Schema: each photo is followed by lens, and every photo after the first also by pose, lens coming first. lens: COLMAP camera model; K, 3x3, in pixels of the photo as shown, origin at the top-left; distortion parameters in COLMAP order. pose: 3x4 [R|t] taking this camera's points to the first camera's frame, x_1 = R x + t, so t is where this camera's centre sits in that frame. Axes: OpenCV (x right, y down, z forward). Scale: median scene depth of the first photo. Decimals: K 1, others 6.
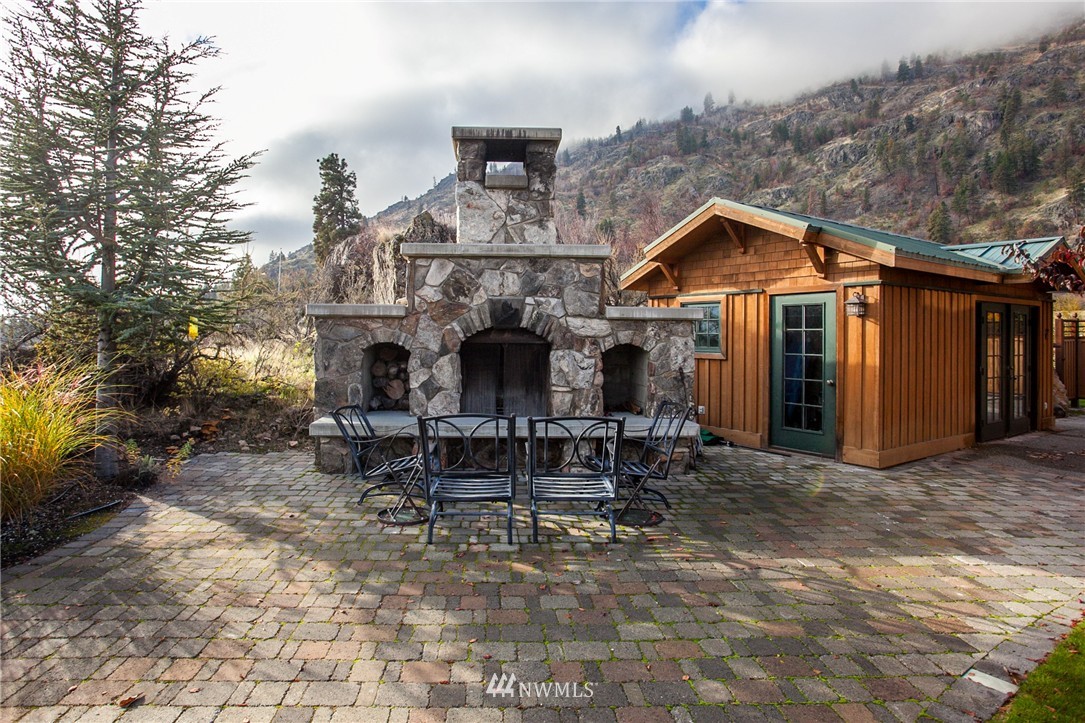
lens RADIAL K [[597.4, 0, 552.6], [0, 597.4, 326.6], [0, 0, 1]] dist [-0.024872, 0.017748]
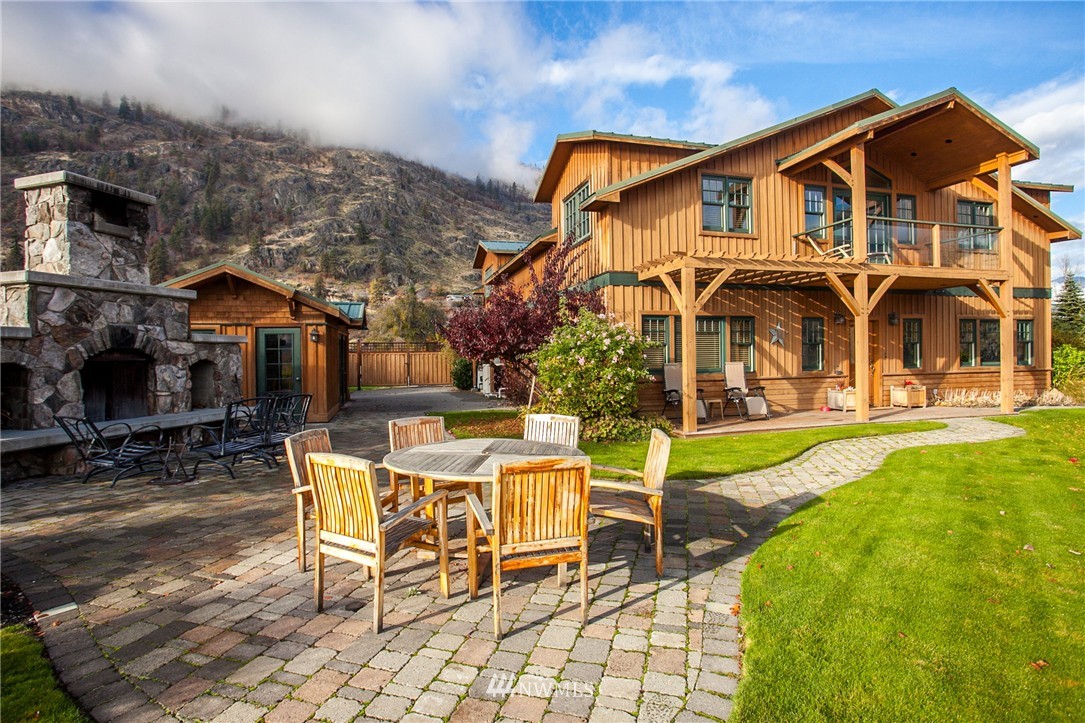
lens RADIAL K [[541.8, 0, 542.2], [0, 541.8, 354.6], [0, 0, 1]] dist [-0.069817, 0.022789]
pose [[0.302665, -0.013828, 0.952997, -0.835411], [-0.002763, 0.999878, 0.015386, -0.004501], [-0.953093, -0.007289, 0.302590, -0.170551]]
